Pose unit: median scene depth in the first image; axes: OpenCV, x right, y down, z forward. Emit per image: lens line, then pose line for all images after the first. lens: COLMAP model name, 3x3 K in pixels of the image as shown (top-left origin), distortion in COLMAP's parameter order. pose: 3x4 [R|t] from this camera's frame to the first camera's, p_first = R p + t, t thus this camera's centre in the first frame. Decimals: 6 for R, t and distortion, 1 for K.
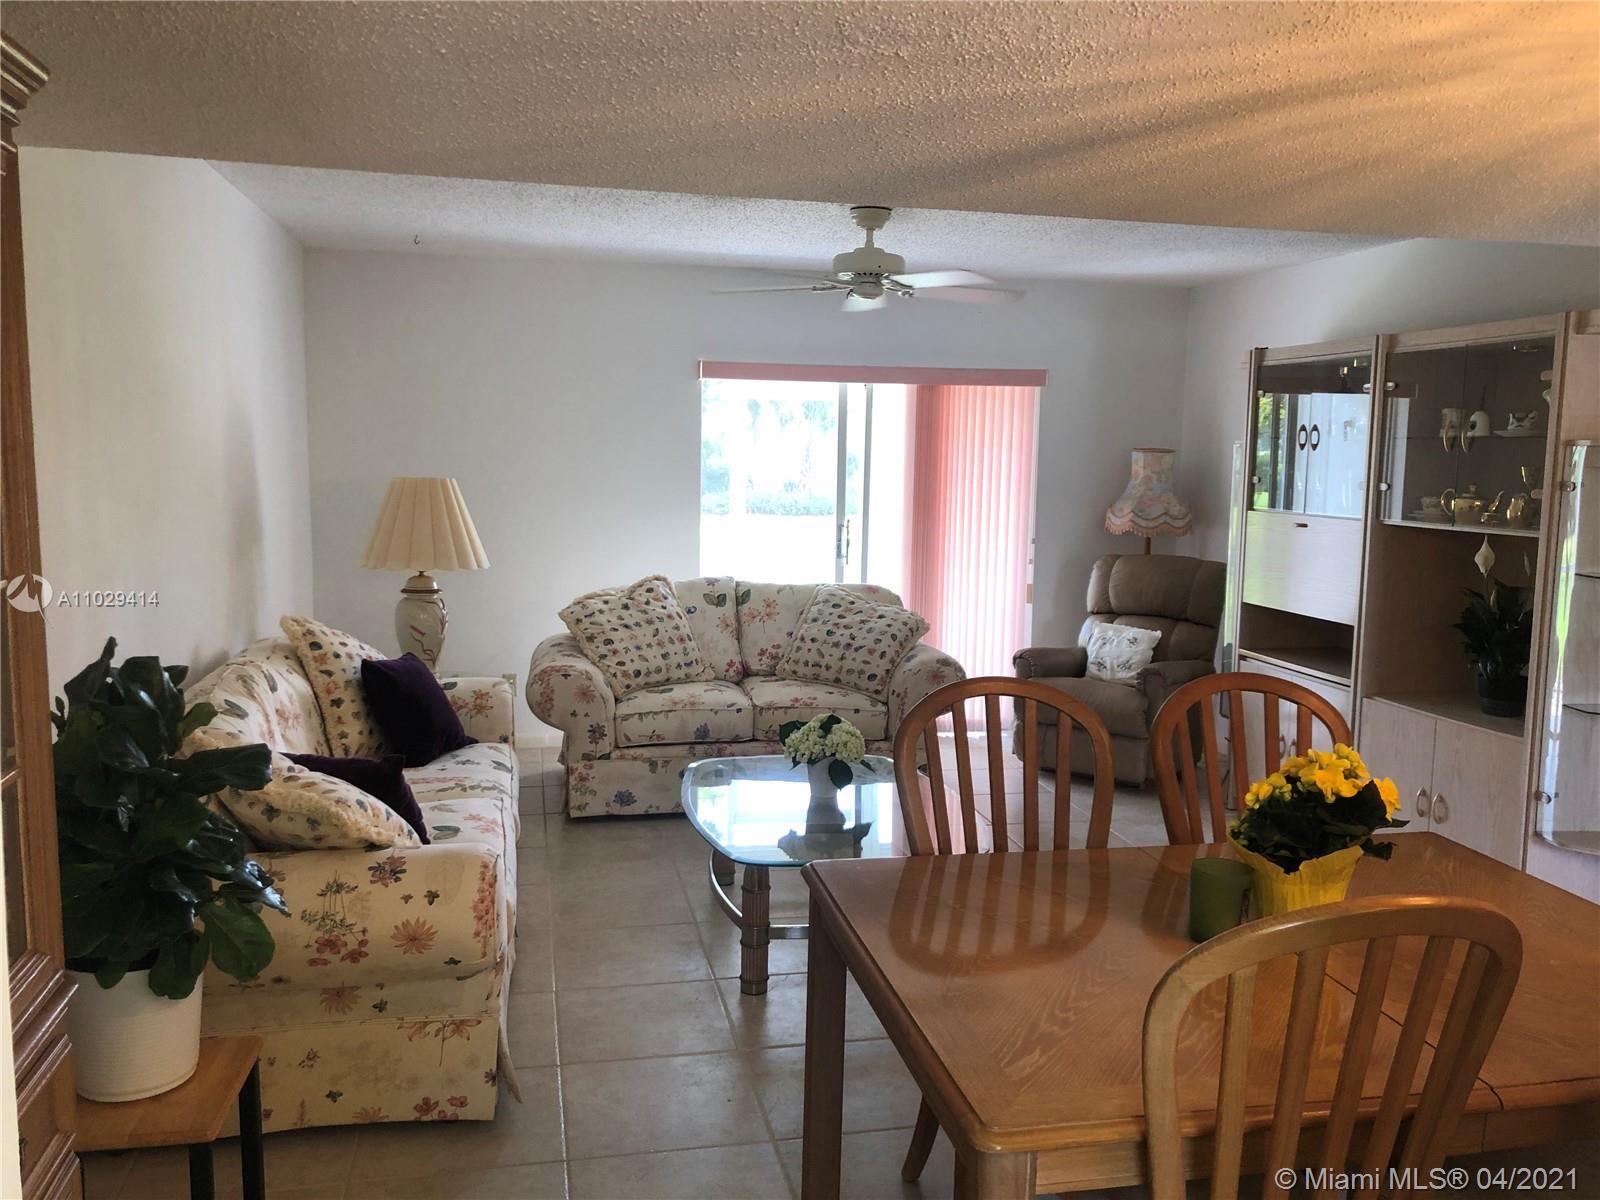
lens RADIAL K [[1319.4, 0, 799.4], [0, 1319.4, 601.7], [0, 0, 1]] dist [0.037670, -0.013241]
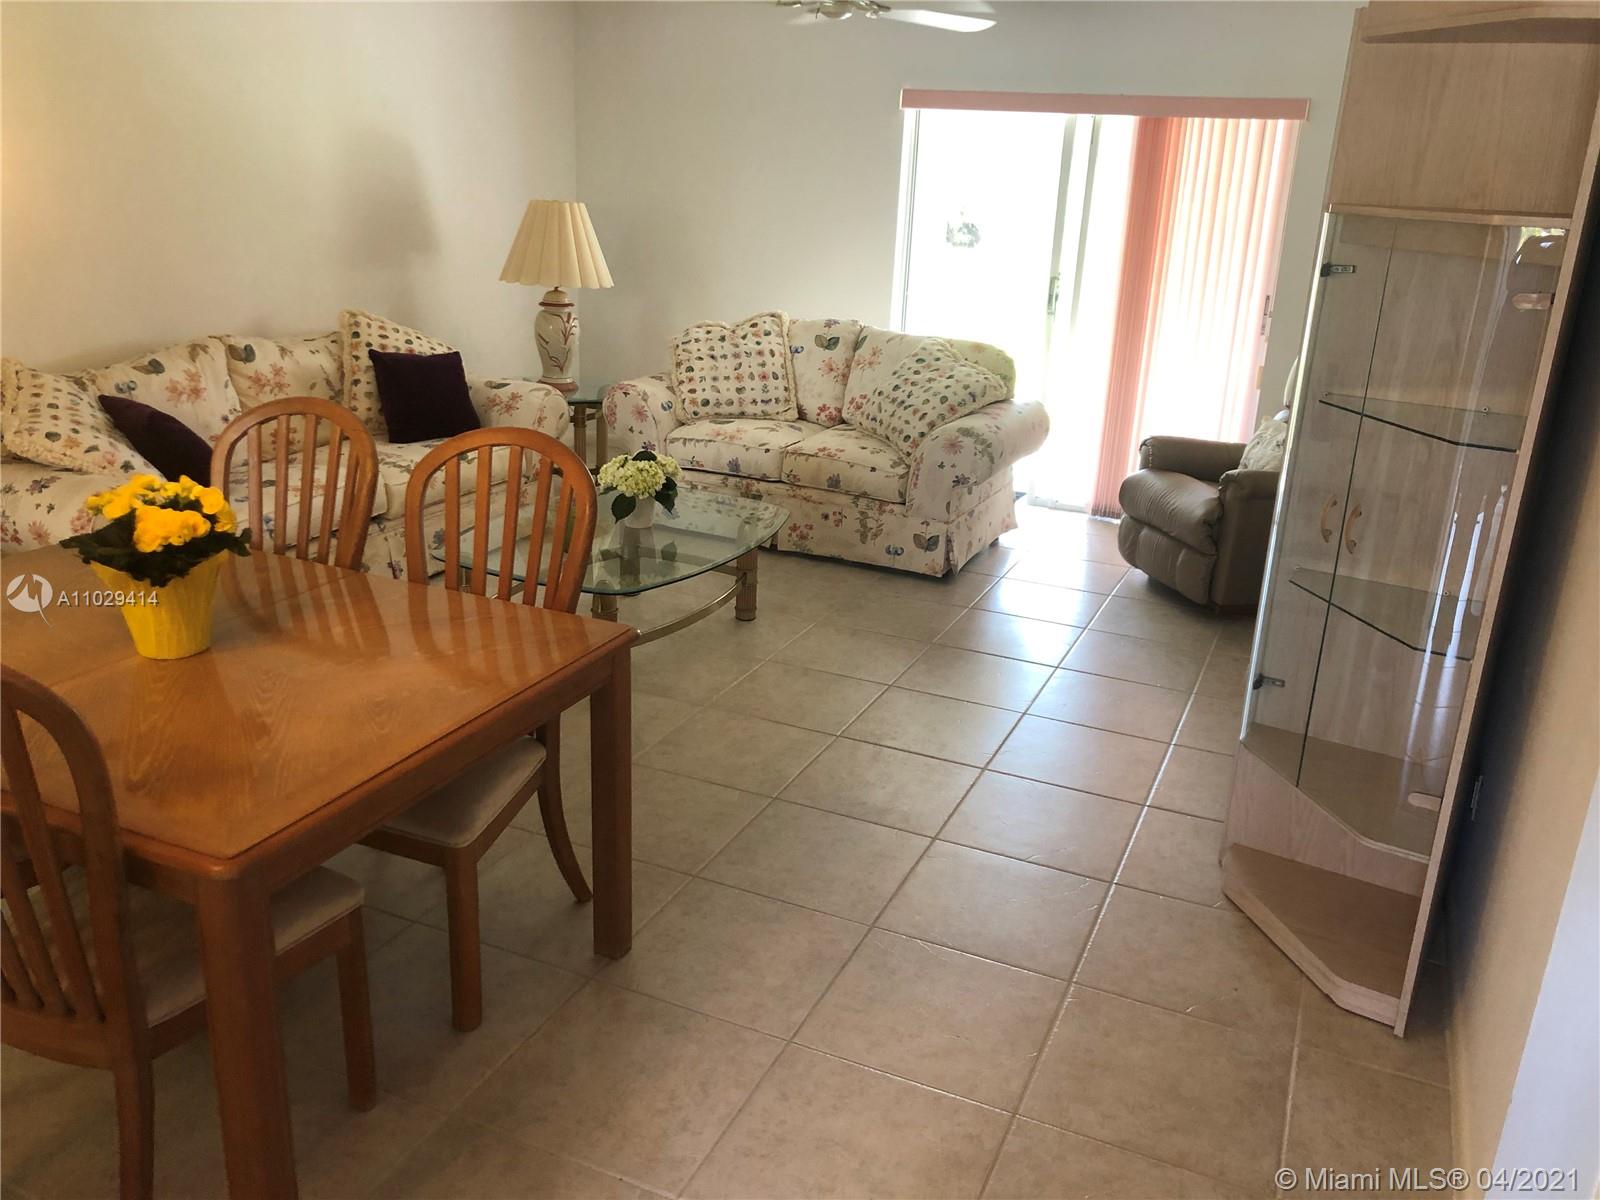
lens RADIAL K [[1319.4, 0, 797.4], [0, 1319.4, 599.5], [0, 0, 1]] dist [0.037670, -0.013241]
pose [[0.806764, 0.208622, -0.552819, 0.545696], [-0.102184, 0.970759, 0.217221, -0.029357], [0.581972, -0.118757, 0.804491, 0.167921]]
